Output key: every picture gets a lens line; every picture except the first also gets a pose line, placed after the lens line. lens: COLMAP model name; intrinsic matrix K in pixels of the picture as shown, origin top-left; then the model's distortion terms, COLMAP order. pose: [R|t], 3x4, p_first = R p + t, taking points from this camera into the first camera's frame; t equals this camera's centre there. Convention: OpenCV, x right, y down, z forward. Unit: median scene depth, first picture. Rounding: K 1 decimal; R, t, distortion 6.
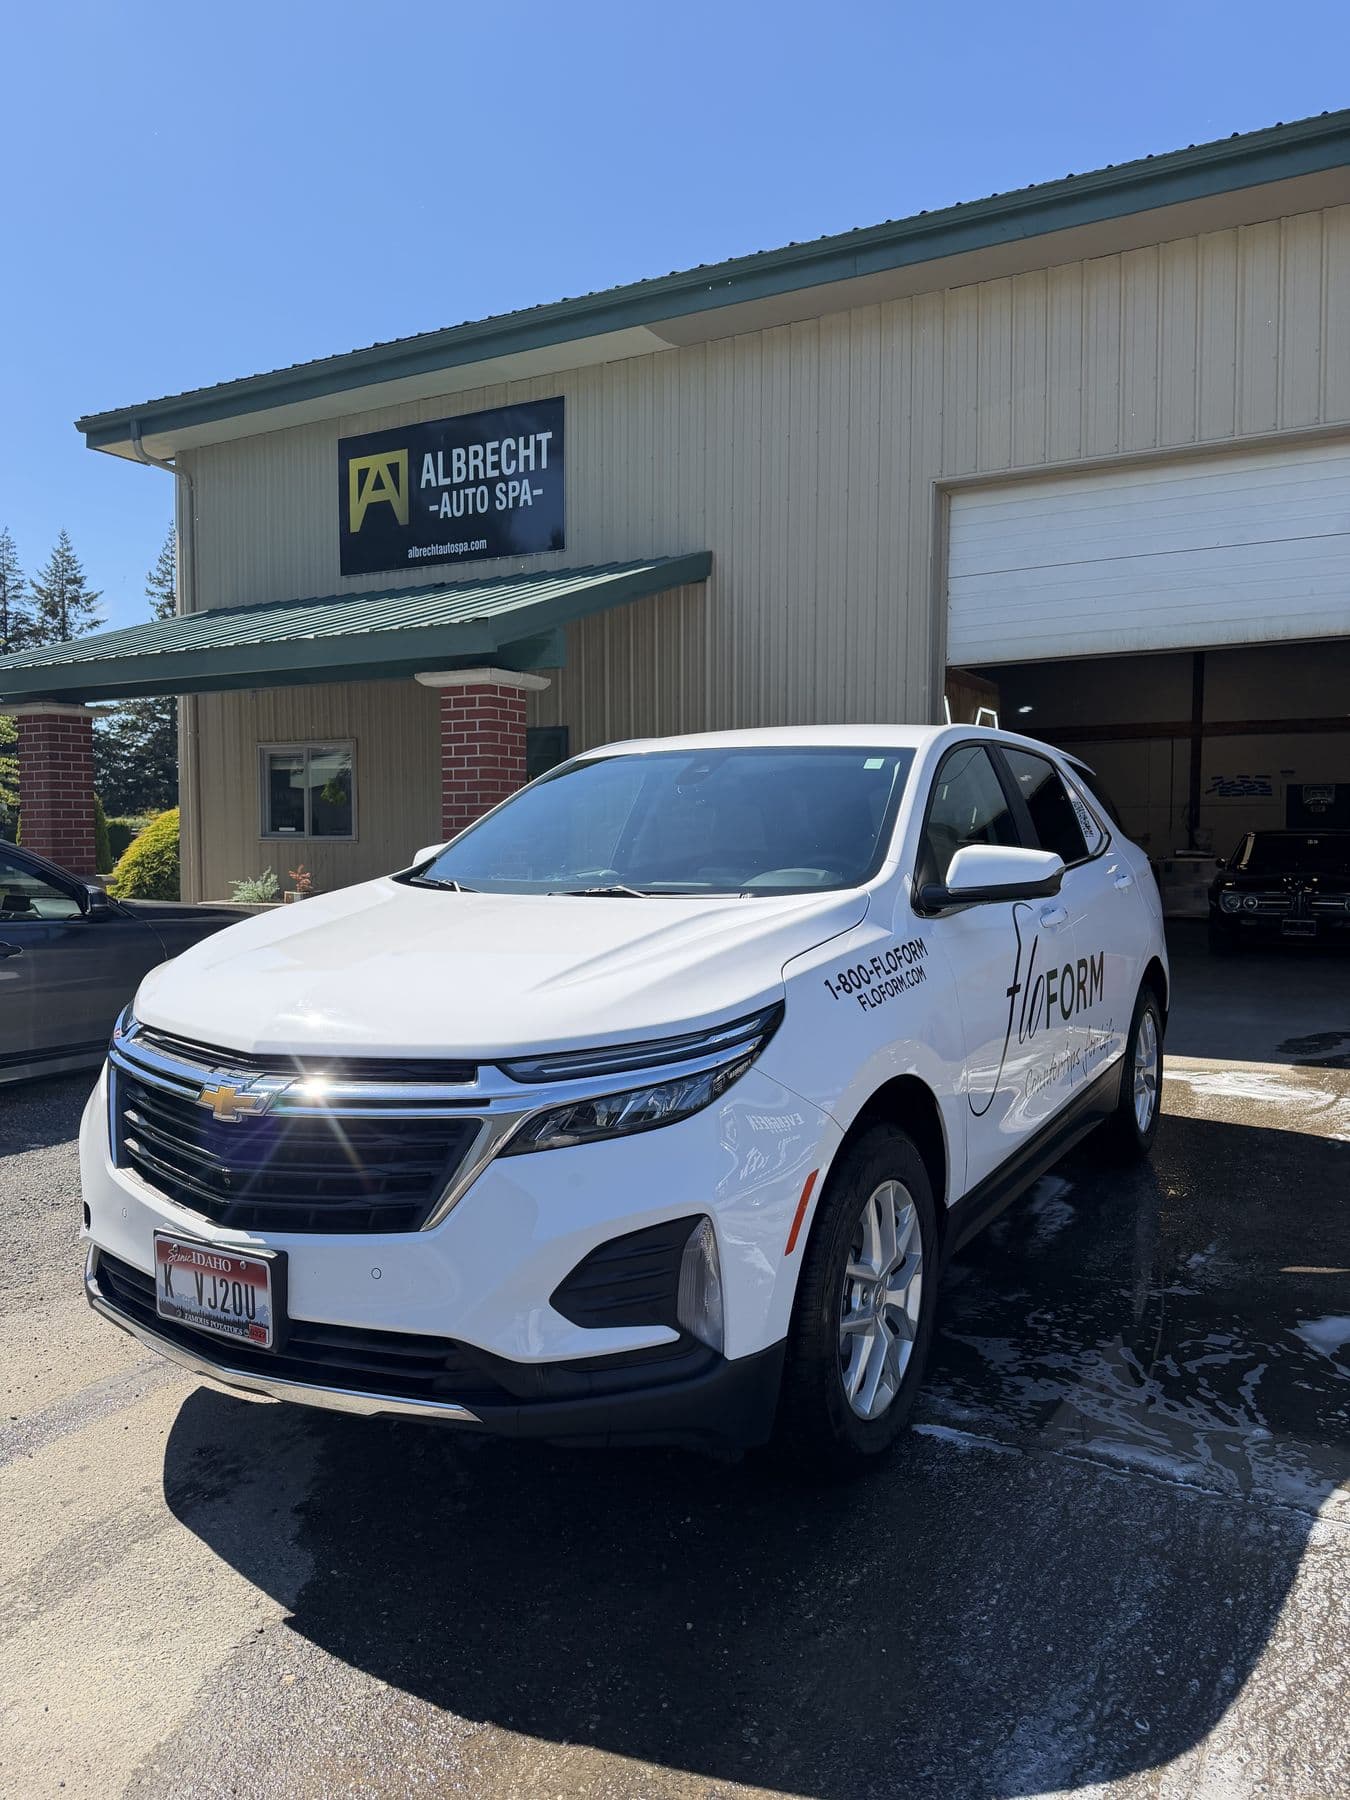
lens RADIAL K [[1289.5, 0, 675.0], [0, 1289.5, 900.0], [0, 0, 1]] dist [0.145354, -0.252032]
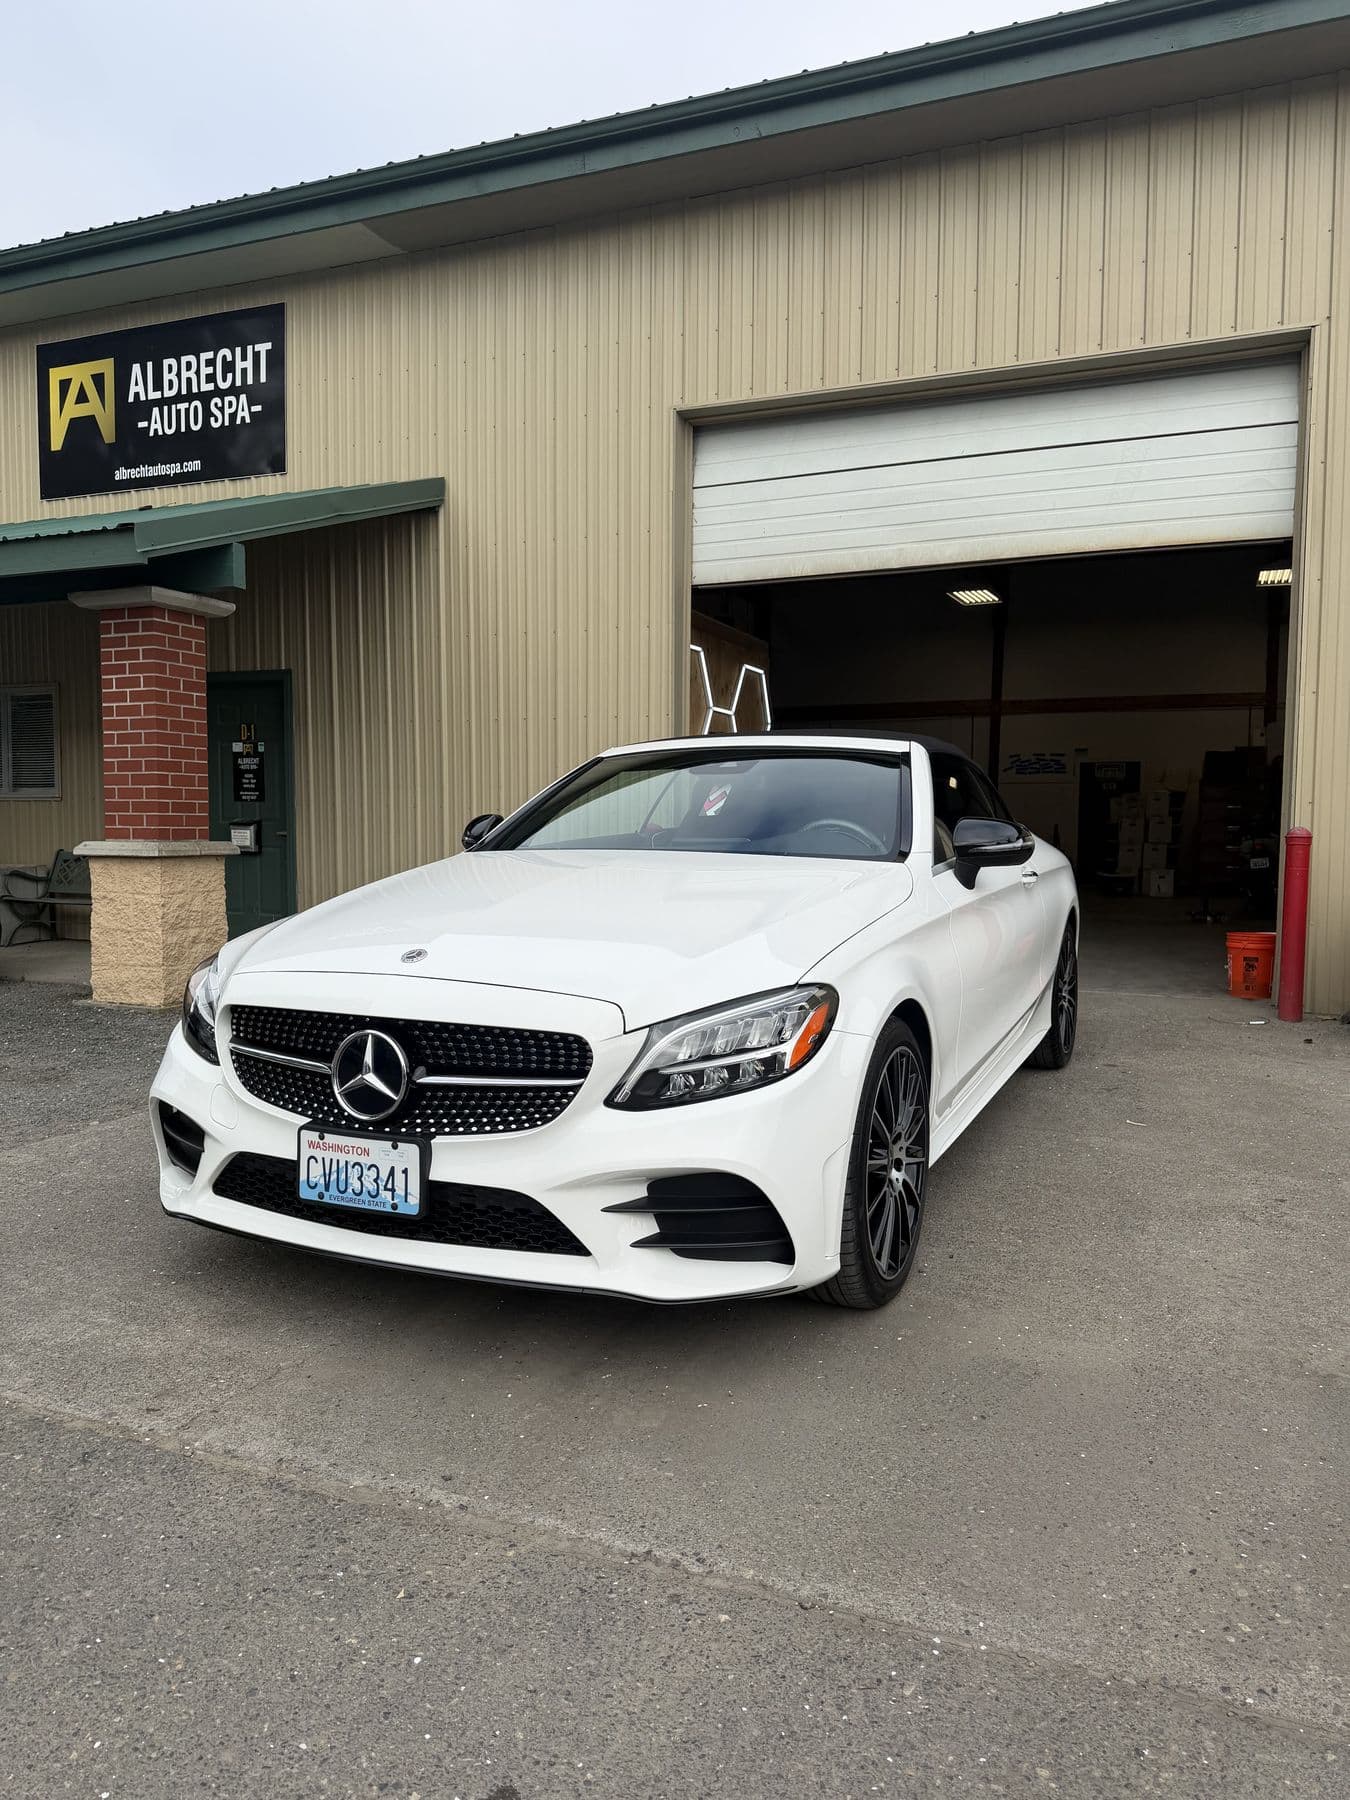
lens RADIAL K [[1289.2, 0, 675.0], [0, 1289.2, 900.0], [0, 0, 1]] dist [0.061444, -0.069745]
pose [[0.993645, 0.002176, 0.112542, 0.078134], [-0.003486, 0.999928, 0.011441, 0.013840], [-0.112509, -0.011760, 0.993581, 0.070413]]
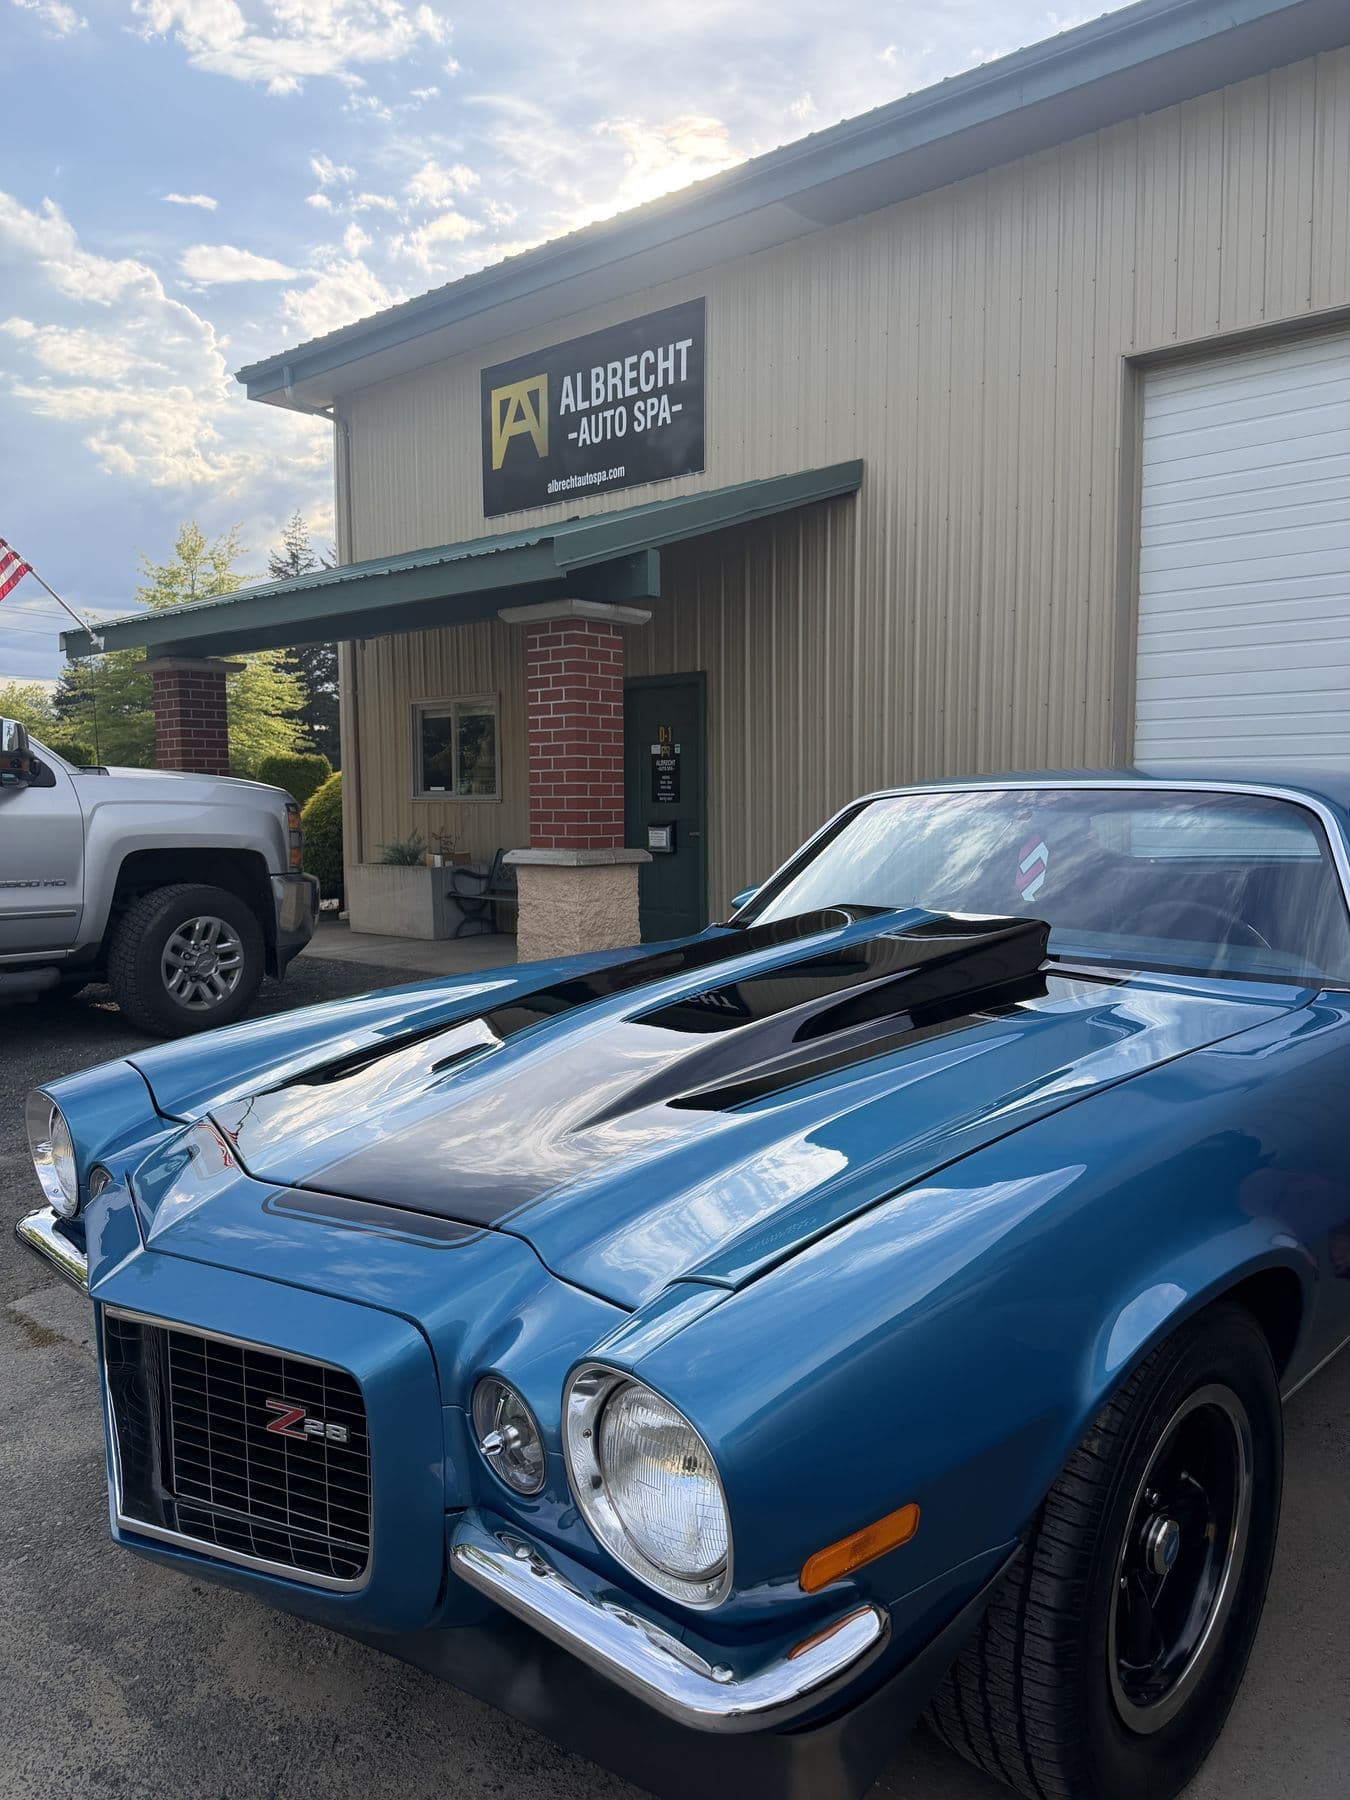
lens RADIAL K [[1285.9, 0, 675.0], [0, 1285.9, 900.0], [0, 0, 1]] dist [0.127669, -0.233265]
pose [[0.978833, 0.013444, -0.204218, 0.078003], [-0.007378, 0.999509, 0.030436, -0.002299], [0.204527, -0.028285, 0.978452, 0.111692]]
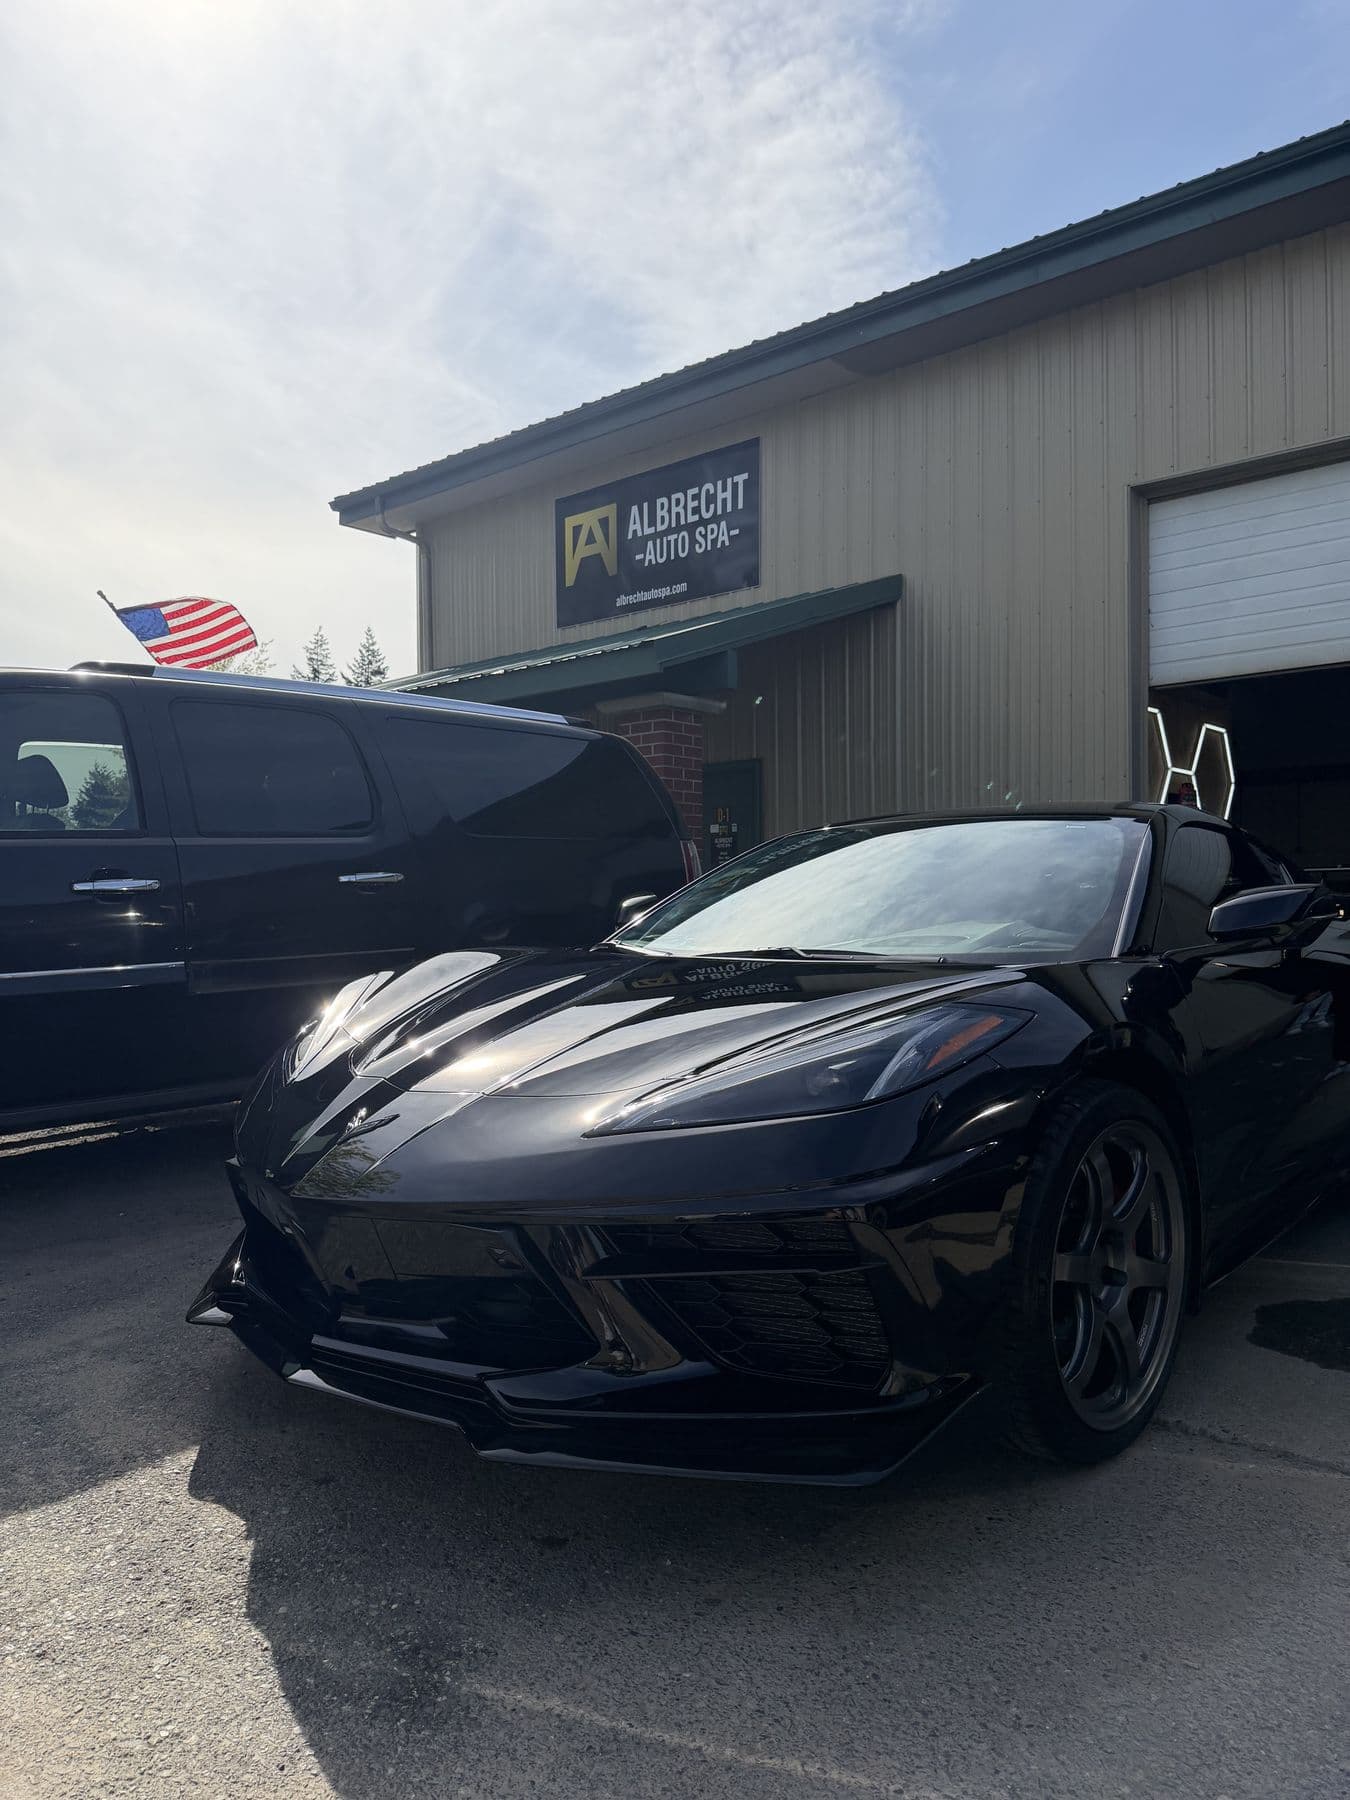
lens RADIAL K [[1291.7, 0, 675.0], [0, 1291.7, 900.0], [0, 0, 1]] dist [0.191676, -0.365940]
pose [[0.978132, -0.008592, -0.207810, 0.058291], [-0.002764, 0.998521, -0.054293, 0.030694], [0.207969, 0.053680, 0.976661, 0.002476]]
